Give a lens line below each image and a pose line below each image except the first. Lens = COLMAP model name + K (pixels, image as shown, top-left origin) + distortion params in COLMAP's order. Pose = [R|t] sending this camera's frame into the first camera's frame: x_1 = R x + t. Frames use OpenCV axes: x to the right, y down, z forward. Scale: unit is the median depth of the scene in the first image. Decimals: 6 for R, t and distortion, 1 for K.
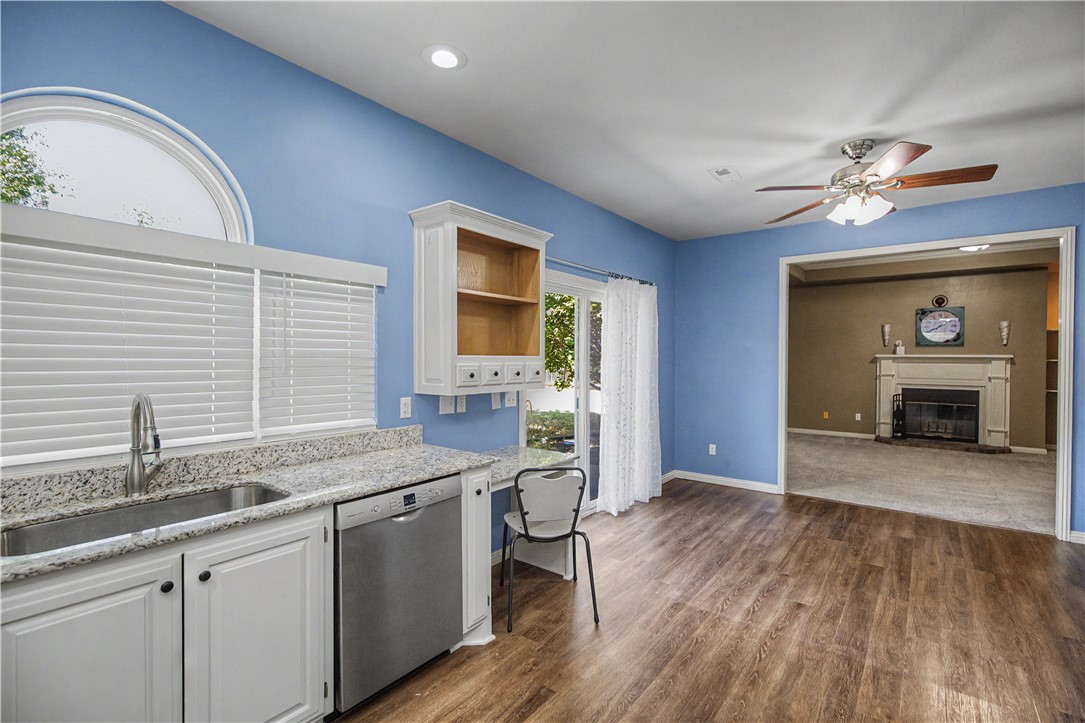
lens RADIAL K [[495.9, 0, 551.4], [0, 495.9, 361.0], [0, 0, 1]] dist [-0.002103, 0.000282]
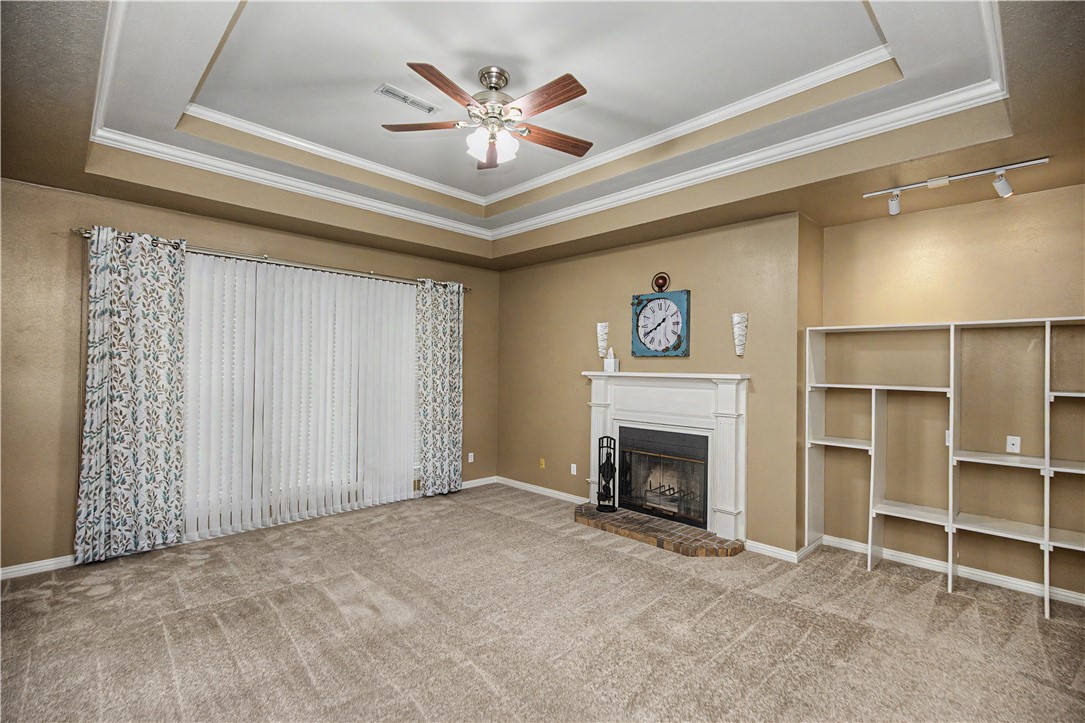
lens RADIAL K [[495.9, 0, 549.3], [0, 495.9, 362.8], [0, 0, 1]] dist [-0.002103, 0.000282]
pose [[0.991176, 0.003264, -0.132512, 1.339393], [-0.006264, 0.999733, -0.022232, -0.018531], [0.132404, 0.022866, 0.990932, 0.719728]]
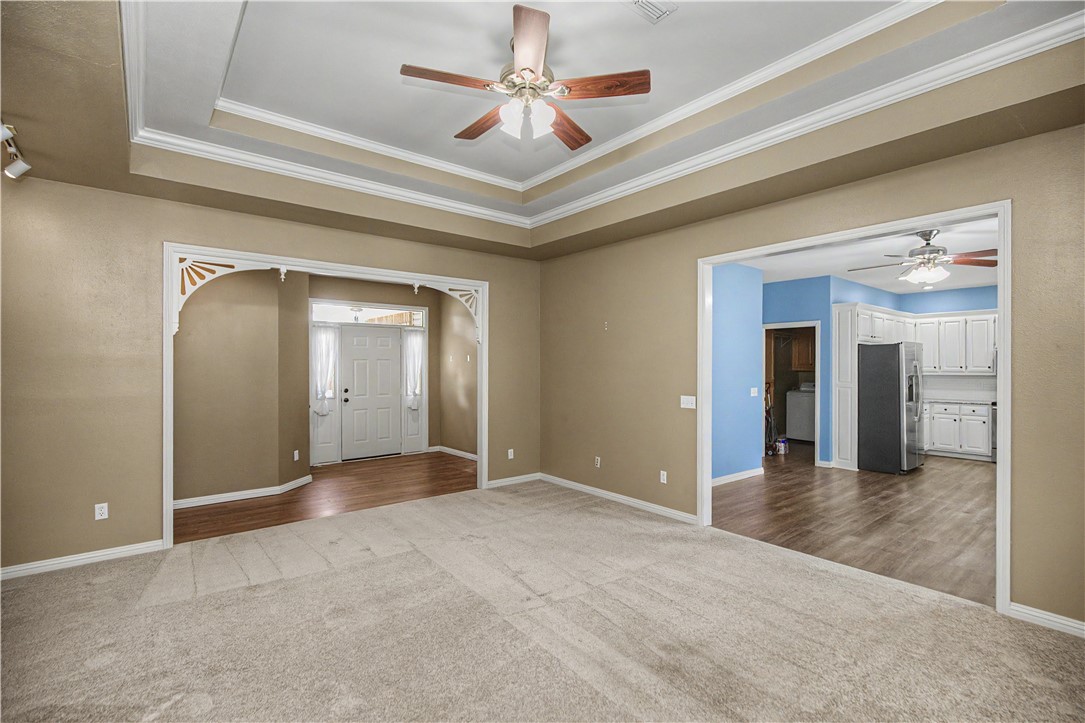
lens RADIAL K [[495.9, 0, 555.4], [0, 495.9, 369.1], [0, 0, 1]] dist [-0.002103, 0.000282]
pose [[-0.974622, -0.008889, 0.223681, 1.006065], [-0.004316, 0.999772, 0.020925, -0.028114], [-0.223816, 0.019428, -0.974438, 1.984163]]
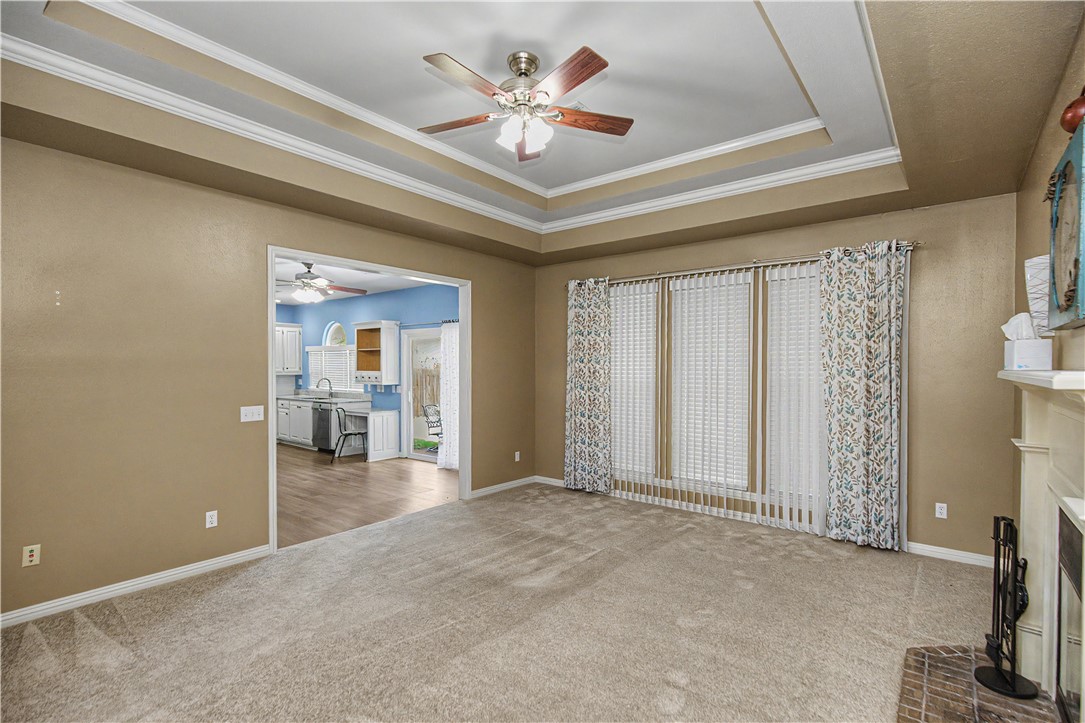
lens RADIAL K [[495.9, 0, 550.3], [0, 495.9, 375.2], [0, 0, 1]] dist [-0.002103, 0.000282]
pose [[-0.014002, 0.008168, -0.999869, 1.827247], [-0.013695, 0.999871, 0.008360, -0.017178], [0.999808, 0.013810, -0.013889, 1.421962]]
